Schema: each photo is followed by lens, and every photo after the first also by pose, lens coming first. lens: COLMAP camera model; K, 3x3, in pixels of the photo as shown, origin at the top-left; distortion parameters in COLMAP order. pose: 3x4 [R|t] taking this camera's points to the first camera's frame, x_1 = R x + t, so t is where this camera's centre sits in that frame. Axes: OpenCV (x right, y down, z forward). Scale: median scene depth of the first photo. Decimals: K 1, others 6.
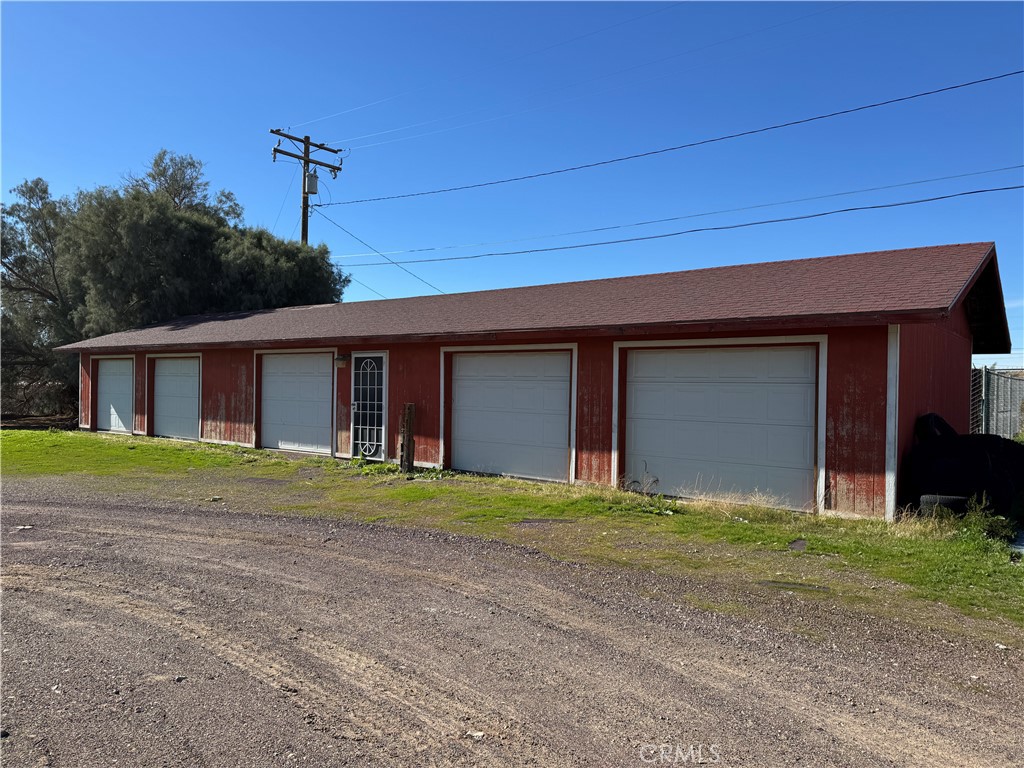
lens RADIAL K [[700.7, 0, 511.6], [0, 700.7, 383.9], [0, 0, 1]] dist [0.021270, -0.042313]
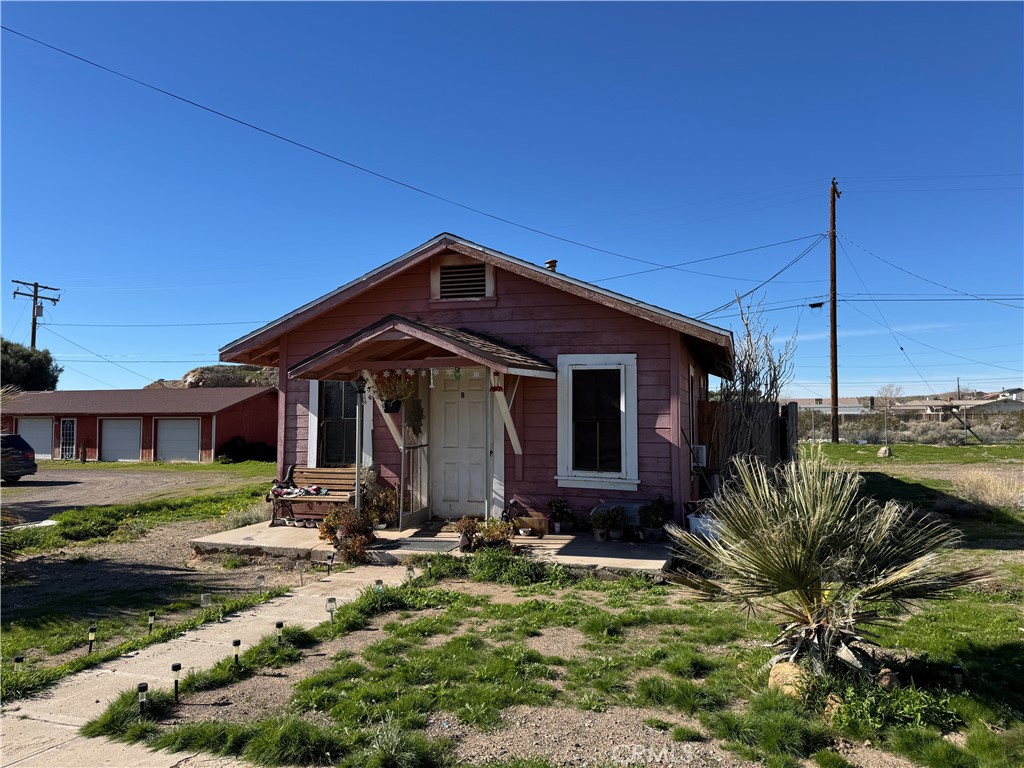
lens RADIAL K [[700.7, 0, 513.4], [0, 700.7, 383.9], [0, 0, 1]] dist [0.021270, -0.042313]
pose [[0.943400, 0.003756, 0.331634, 0.279556], [0.013242, 0.998712, -0.048982, -0.013176], [-0.331391, 0.050601, 0.942136, -1.147028]]
